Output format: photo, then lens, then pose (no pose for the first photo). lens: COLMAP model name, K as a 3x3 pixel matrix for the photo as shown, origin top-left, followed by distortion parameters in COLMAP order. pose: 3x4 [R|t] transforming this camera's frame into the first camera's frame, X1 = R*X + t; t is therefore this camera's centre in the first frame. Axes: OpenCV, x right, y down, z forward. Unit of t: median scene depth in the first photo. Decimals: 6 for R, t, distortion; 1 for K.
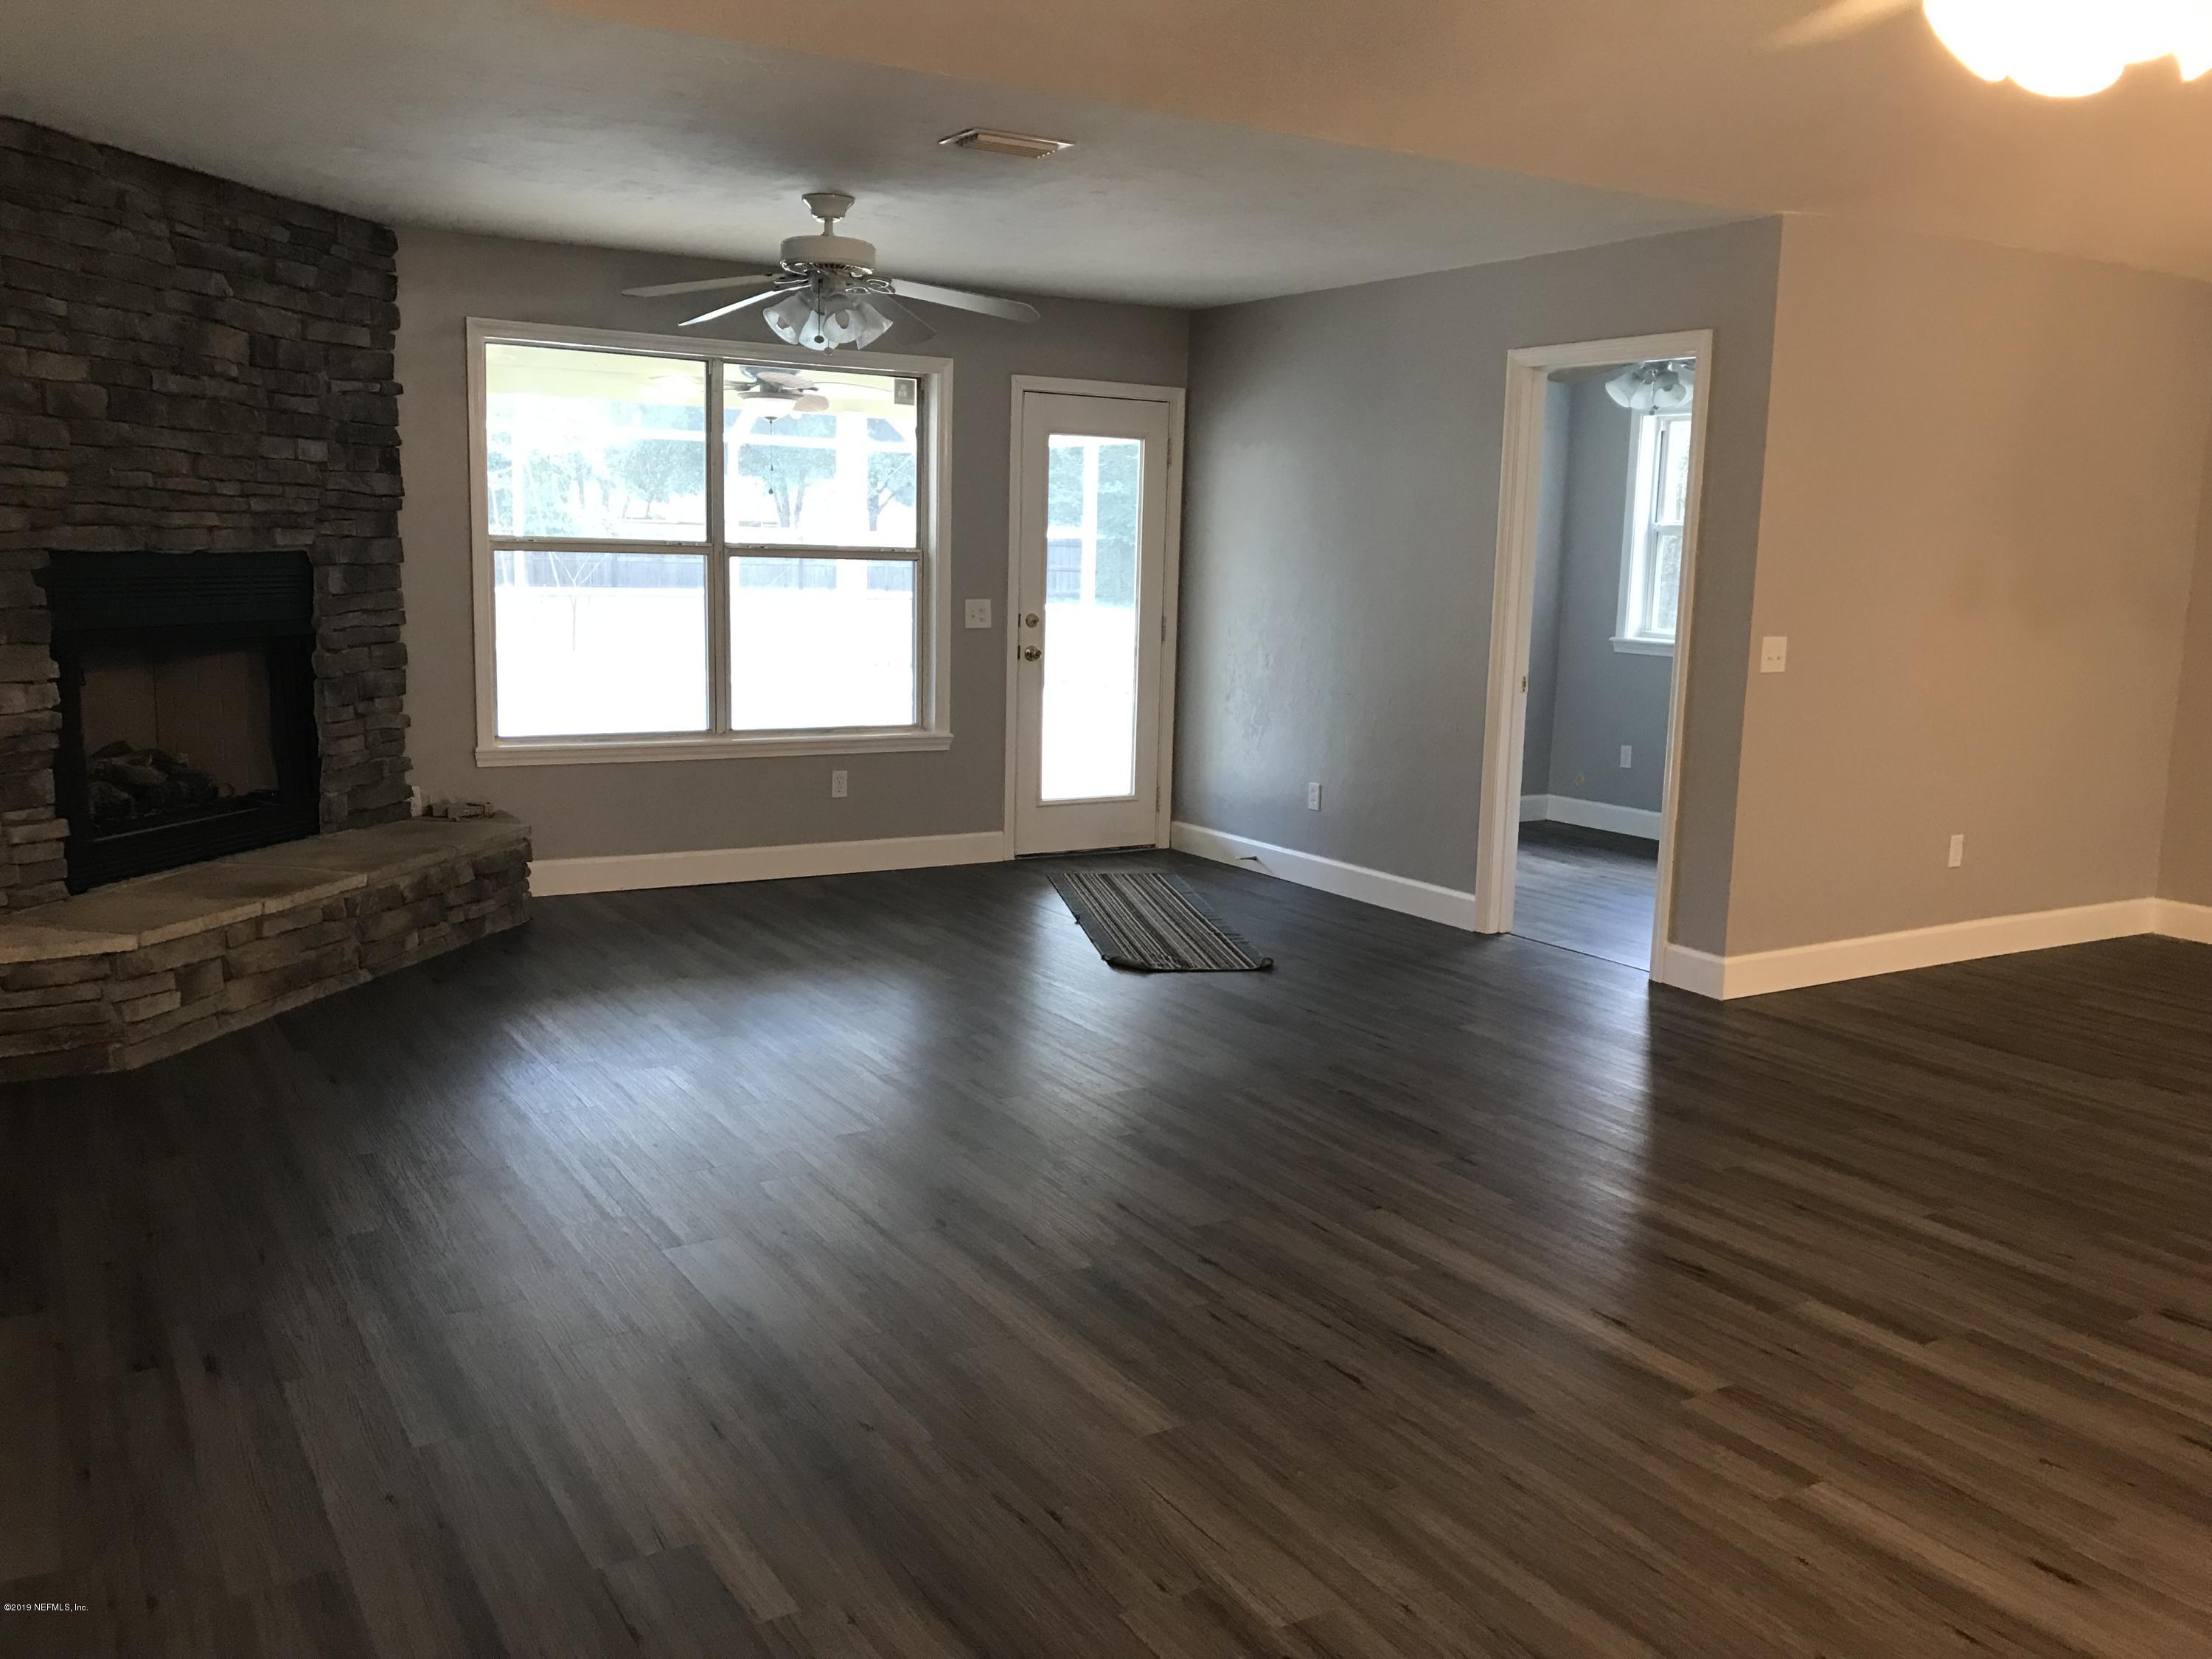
lens RADIAL K [[1812.1, 0, 1098.5], [0, 1812.1, 823.2], [0, 0, 1]] dist [0.010501, -0.005011]
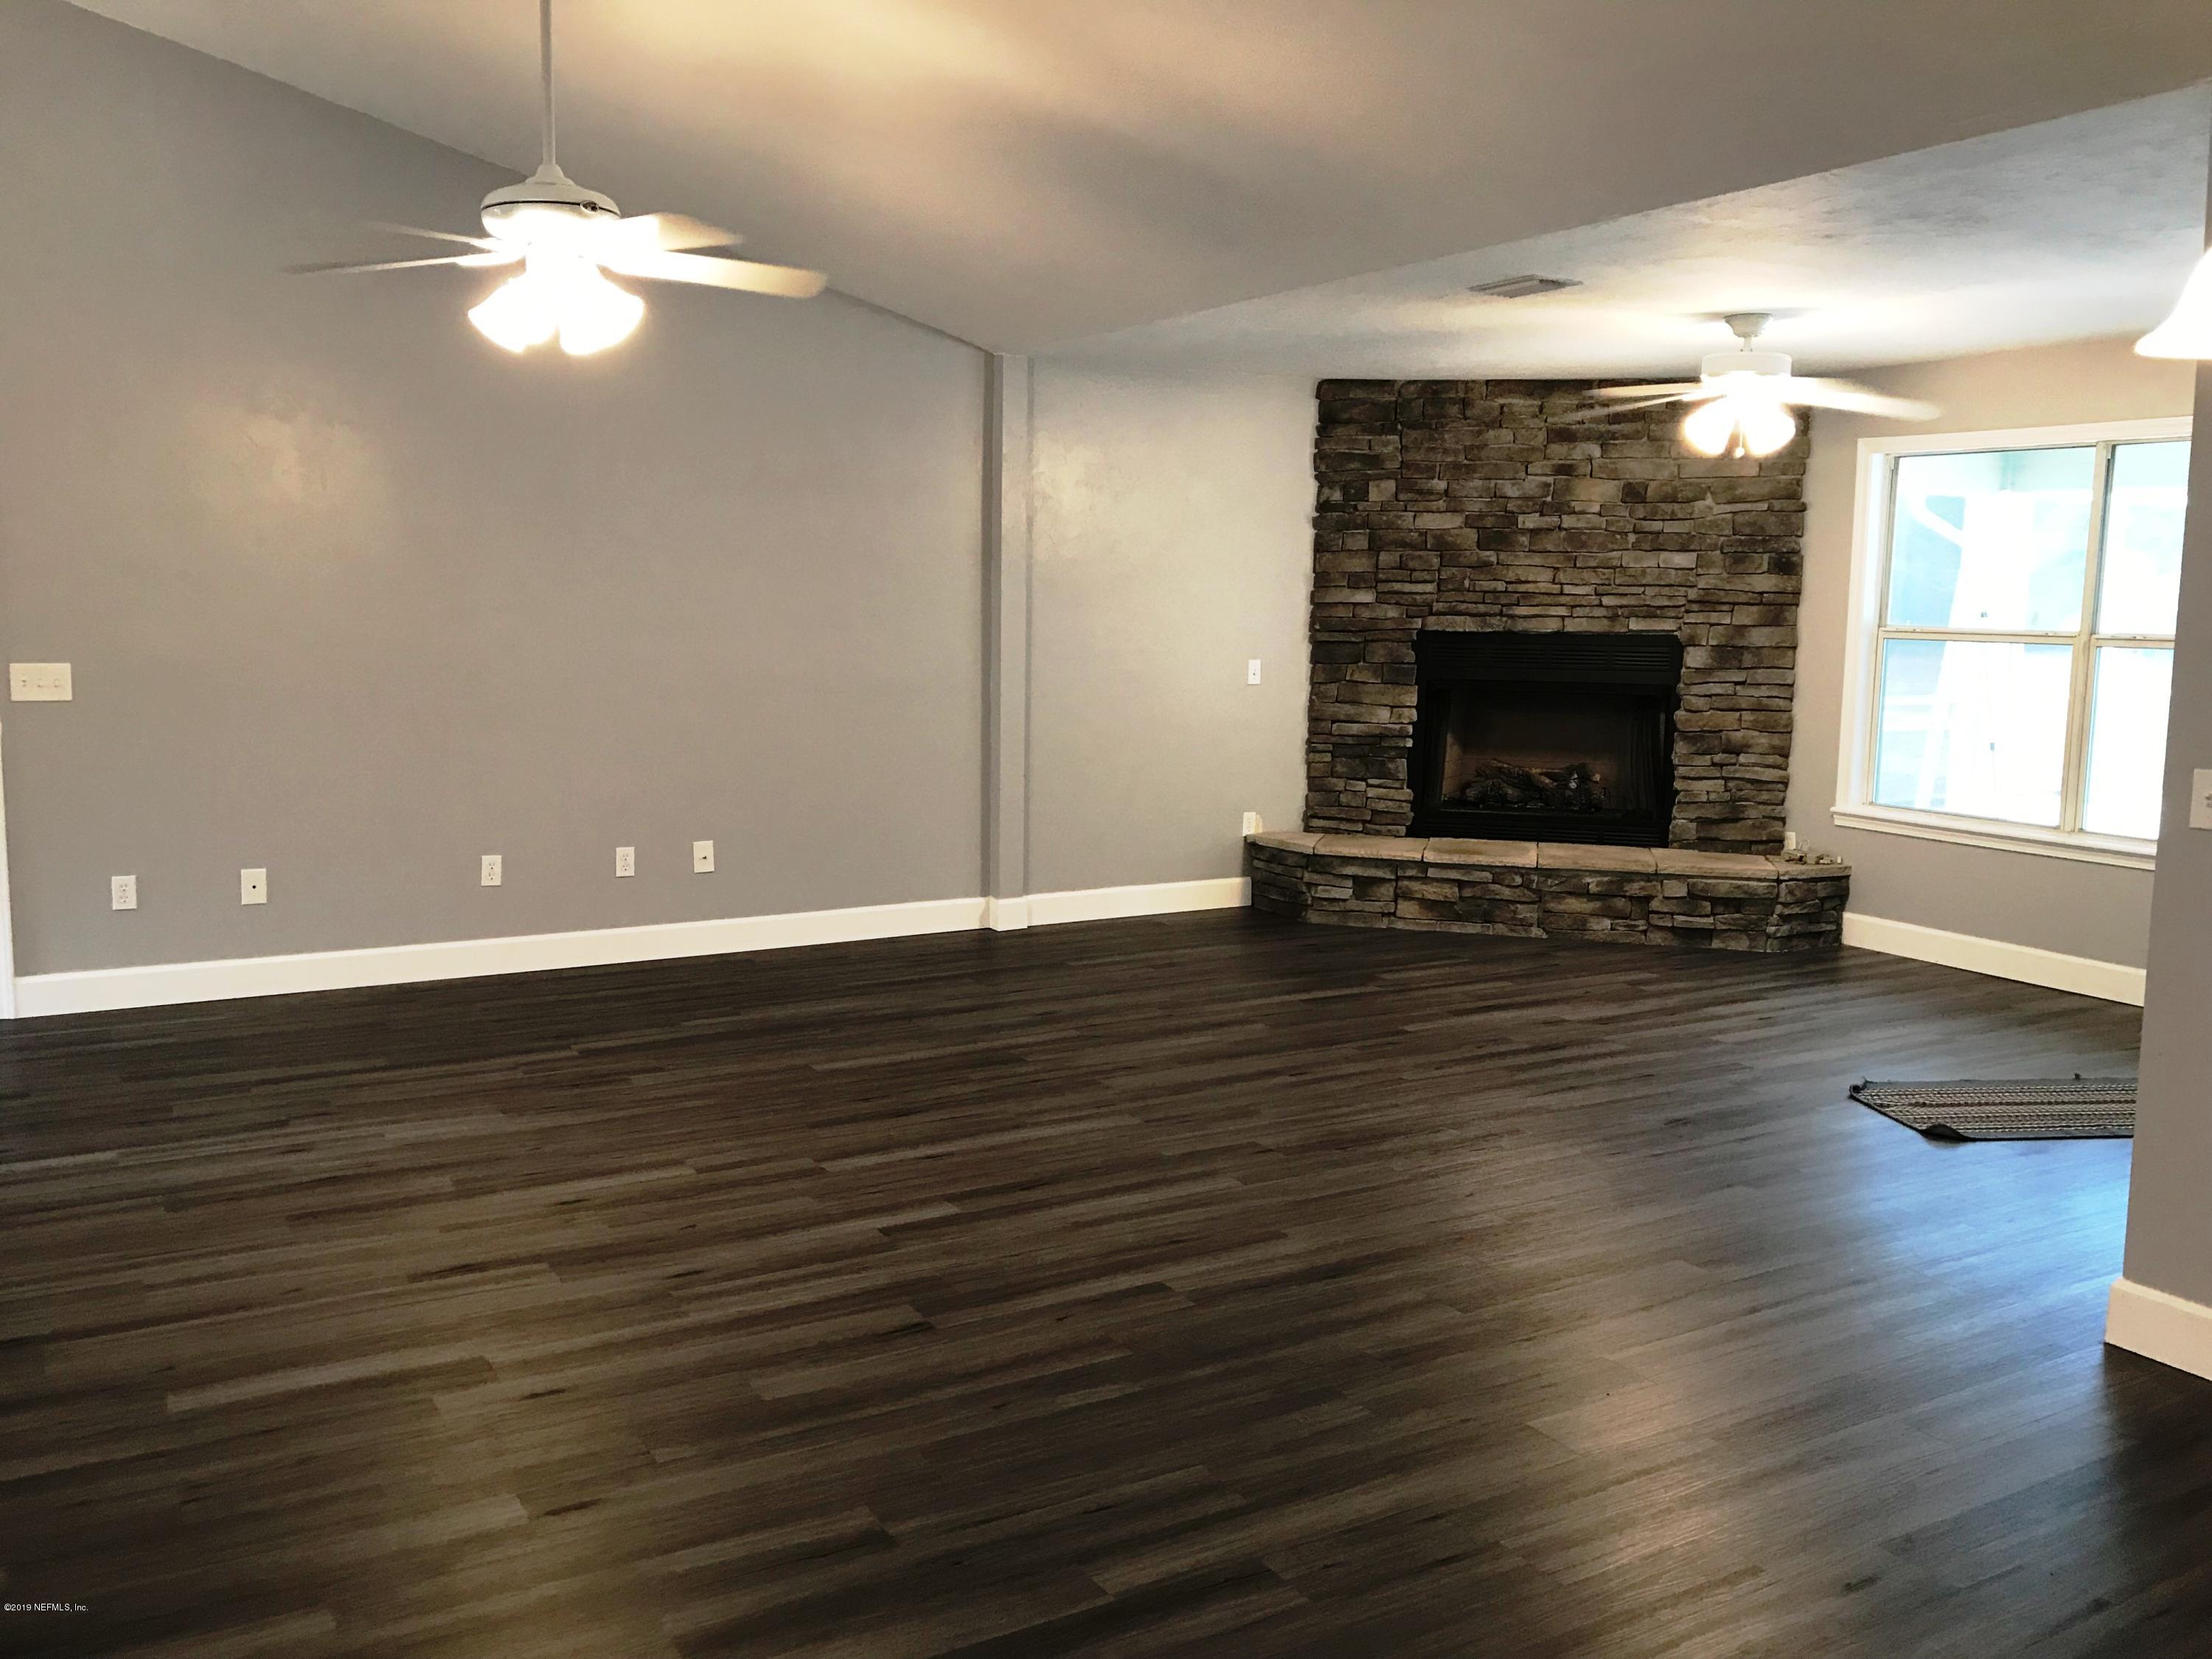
lens RADIAL K [[1810.3, 0, 1092.1], [0, 1810.3, 813.8], [0, 0, 1]] dist [0.023680, -0.032369]
pose [[-0.016087, 0.097759, -0.995080, 1.098517], [-0.171518, 0.980187, 0.099069, -0.095421], [0.985050, 0.172268, 0.000999, 0.719316]]
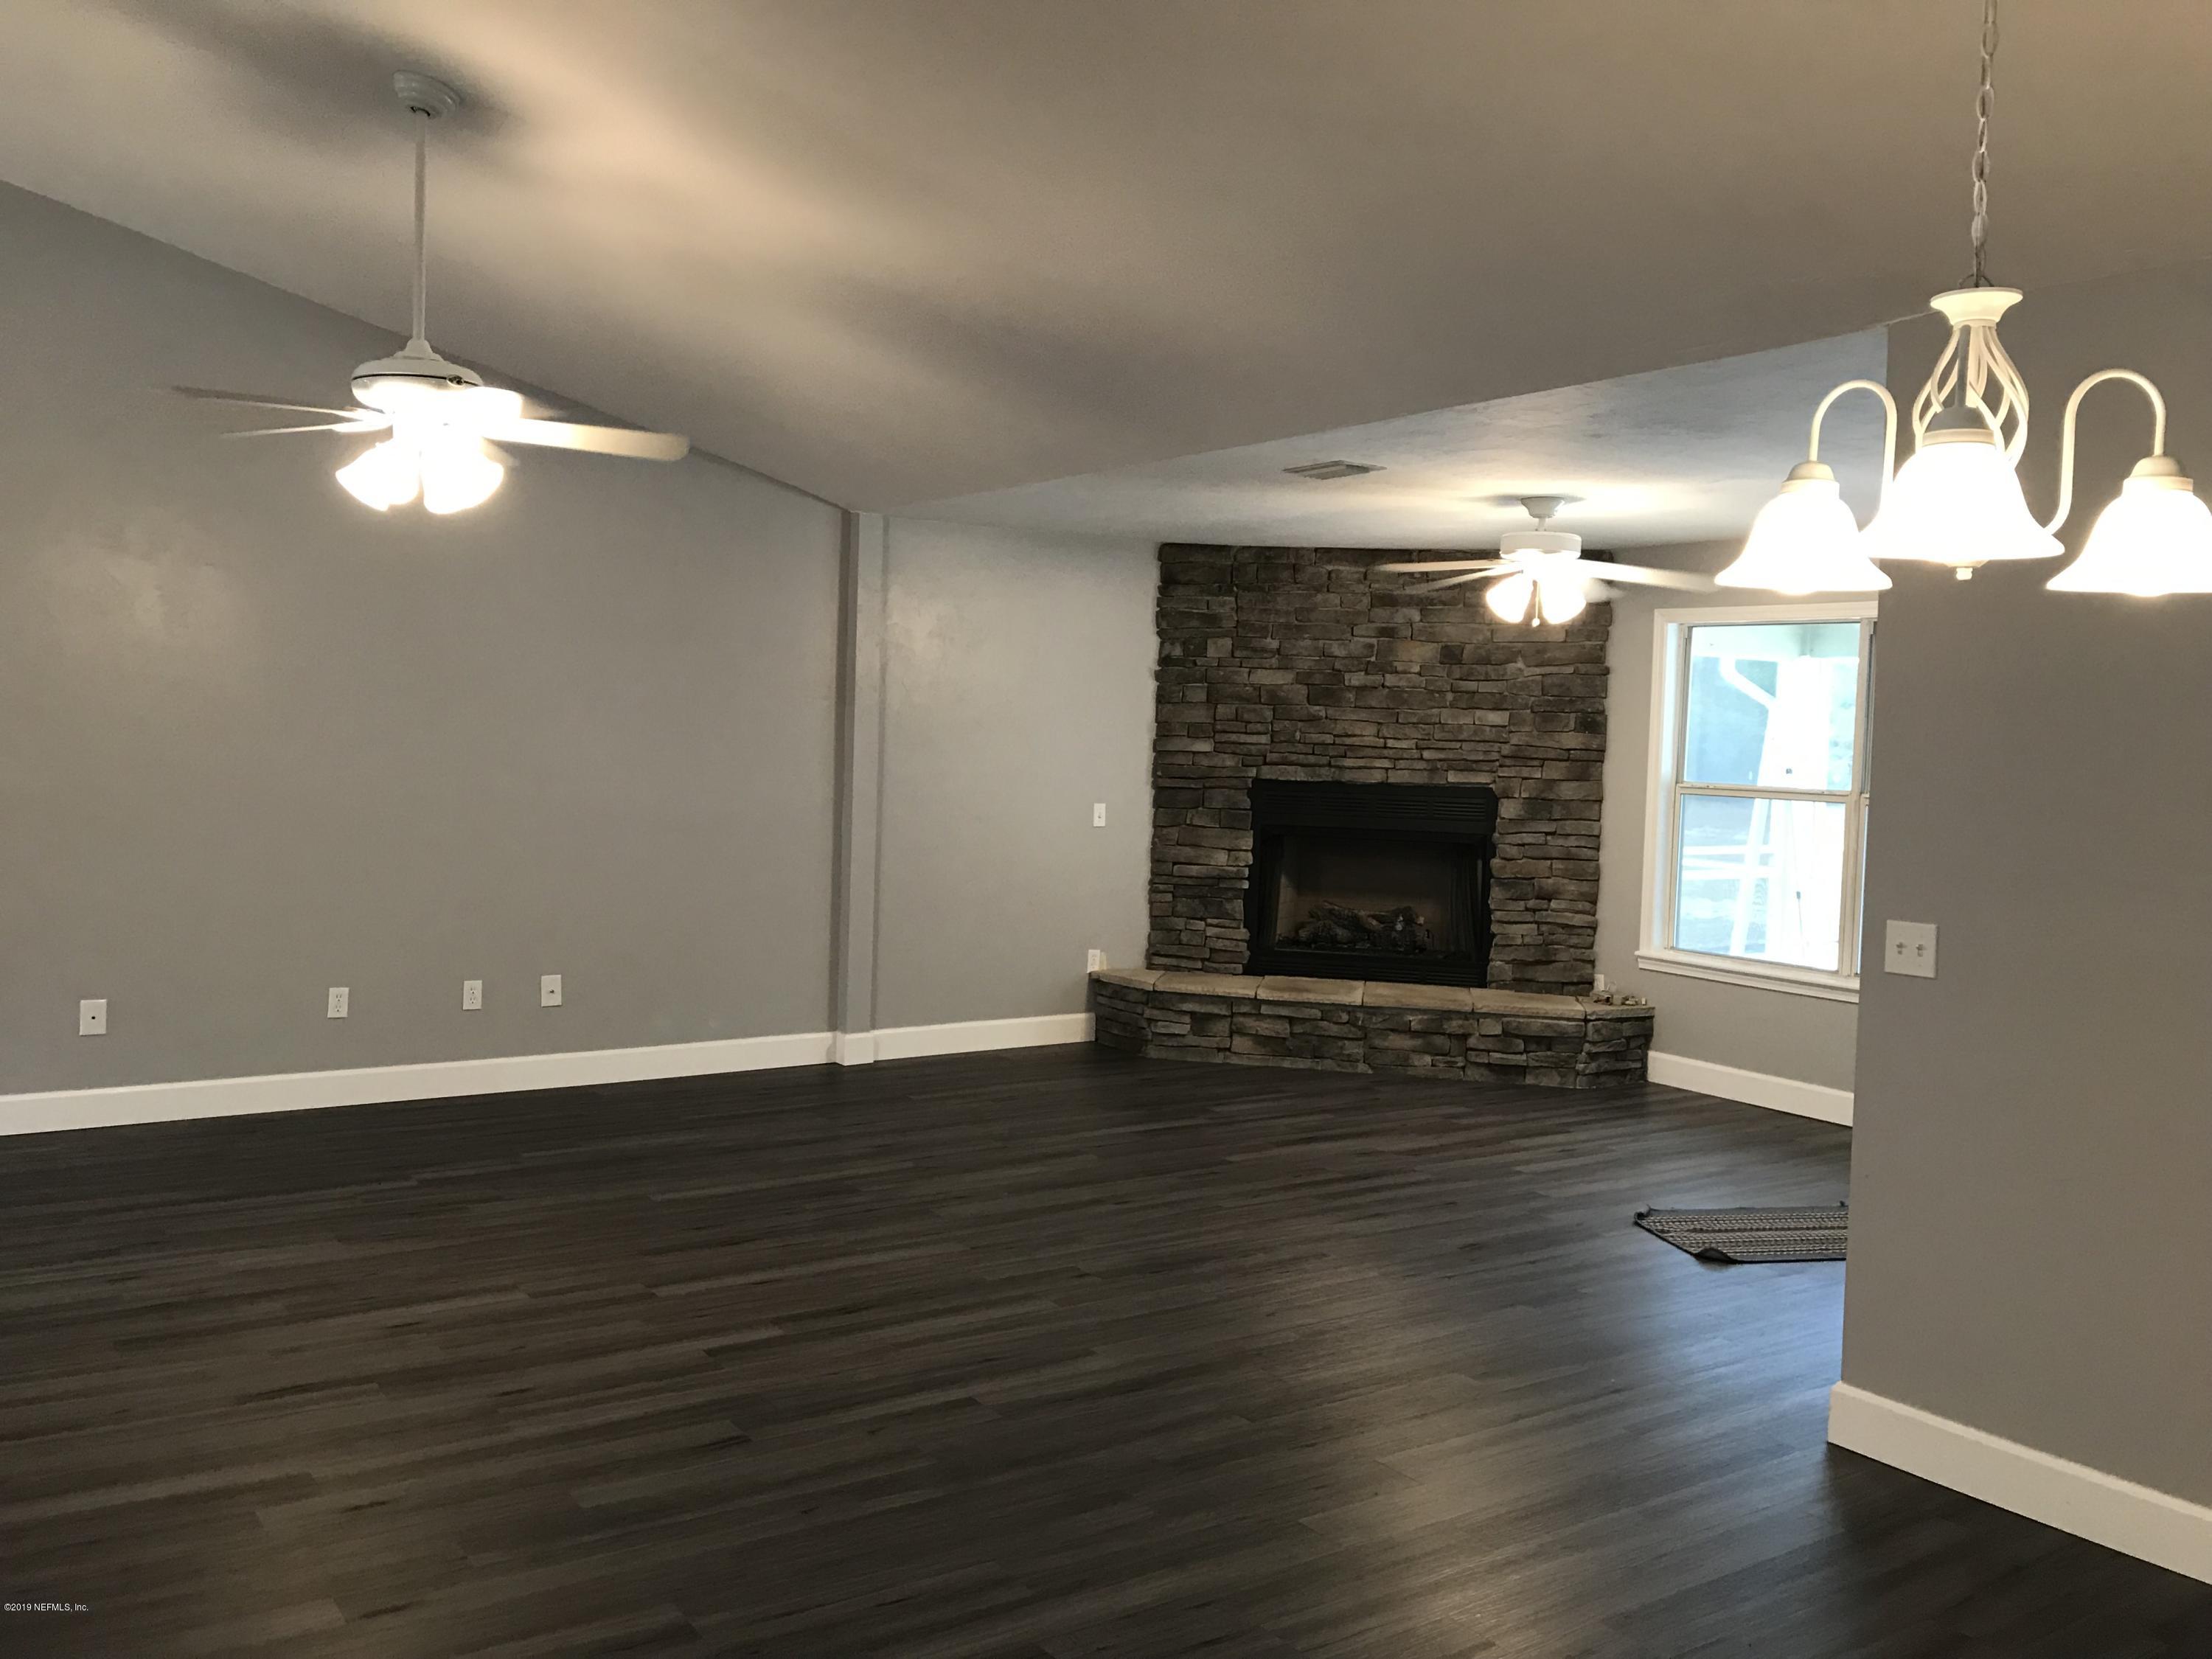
lens RADIAL K [[1803.4, 0, 1094.9], [0, 1803.4, 815.0], [0, 0, 1]] dist [0.057329, -0.092820]
pose [[0.055587, 0.022807, -0.998193, 1.159082], [-0.186564, 0.982369, 0.012056, -0.105495], [0.980869, 0.185557, 0.058862, 0.740467]]
